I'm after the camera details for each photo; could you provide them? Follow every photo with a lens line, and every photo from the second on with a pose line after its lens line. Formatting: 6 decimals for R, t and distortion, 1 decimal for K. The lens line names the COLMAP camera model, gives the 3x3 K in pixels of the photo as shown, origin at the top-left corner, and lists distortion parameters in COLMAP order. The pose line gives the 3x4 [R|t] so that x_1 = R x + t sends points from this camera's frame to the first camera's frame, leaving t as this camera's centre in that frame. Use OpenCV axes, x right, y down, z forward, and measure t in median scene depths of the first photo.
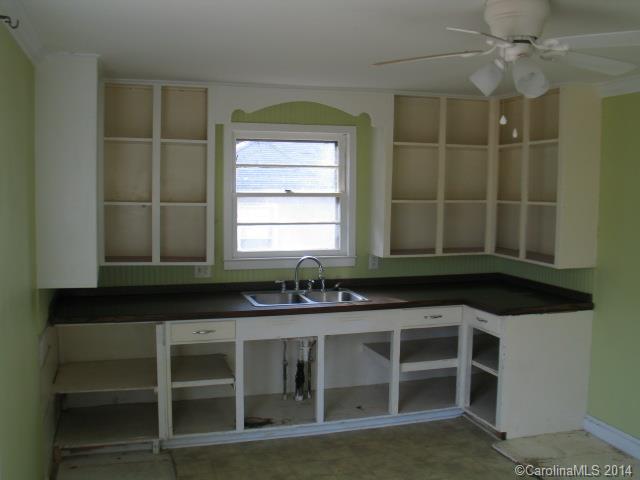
lens RADIAL K [[664.0, 0, 311.8], [0, 664.0, 241.2], [0, 0, 1]] dist [-0.203457, 0.261639]
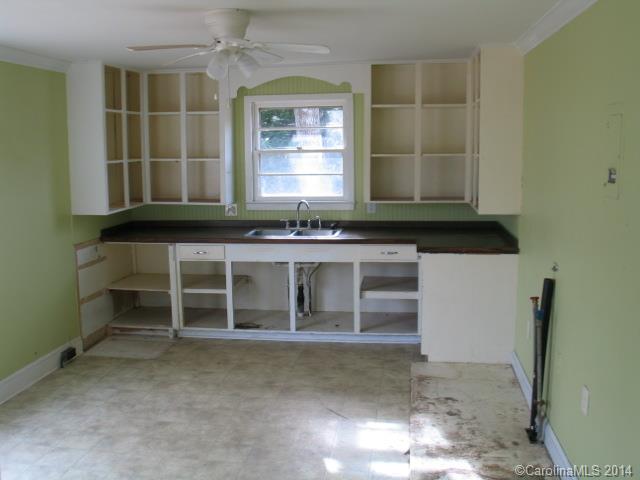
lens RADIAL K [[664.0, 0, 311.8], [0, 664.0, 241.2], [0, 0, 1]] dist [-0.203457, 0.261639]
pose [[0.904443, 0.042461, -0.424475, 0.591347], [-0.016826, 0.997811, 0.063961, 0.020862], [0.426262, -0.050706, 0.903178, -0.134375]]
